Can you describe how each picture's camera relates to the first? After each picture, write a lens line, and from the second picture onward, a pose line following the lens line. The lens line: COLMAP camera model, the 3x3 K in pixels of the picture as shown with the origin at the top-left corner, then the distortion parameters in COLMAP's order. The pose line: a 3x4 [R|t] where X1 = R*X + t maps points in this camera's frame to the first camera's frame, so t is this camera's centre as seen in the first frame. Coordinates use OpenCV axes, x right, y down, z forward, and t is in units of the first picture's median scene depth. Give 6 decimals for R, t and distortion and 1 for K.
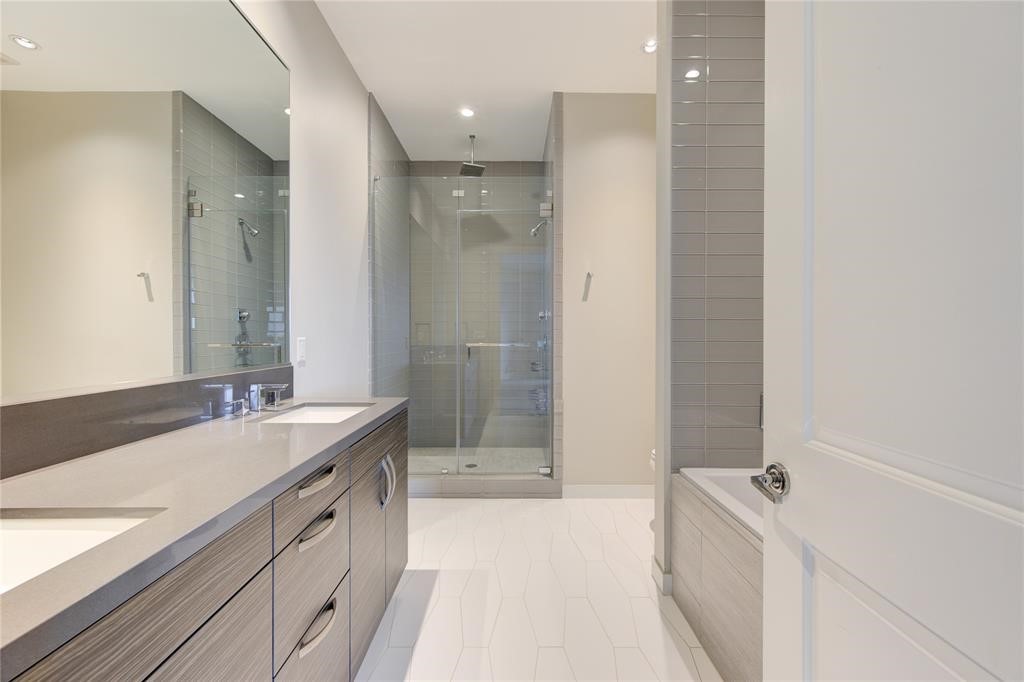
lens RADIAL K [[398.0, 0, 511.7], [0, 398.0, 347.2], [0, 0, 1]] dist [0.000913, 0.000419]
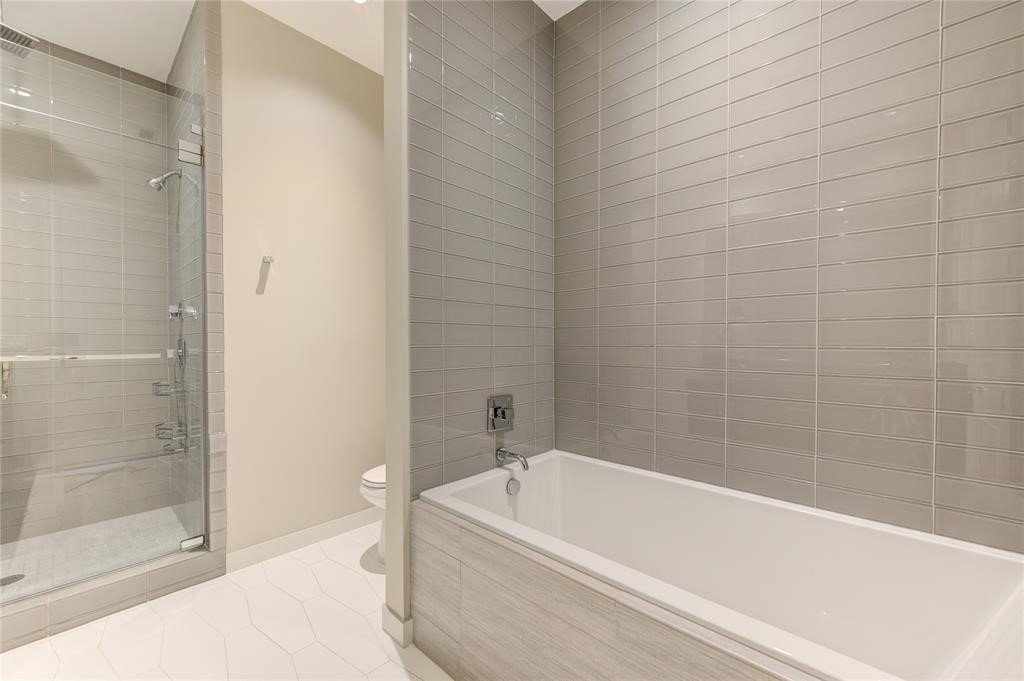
lens RADIAL K [[398.0, 0, 511.7], [0, 398.0, 346.7], [0, 0, 1]] dist [0.000913, 0.000419]
pose [[0.671608, -0.018339, 0.740679, -0.050853], [0.027178, 0.999631, 0.000107, -0.005934], [-0.740408, 0.020058, 0.671859, 0.161121]]
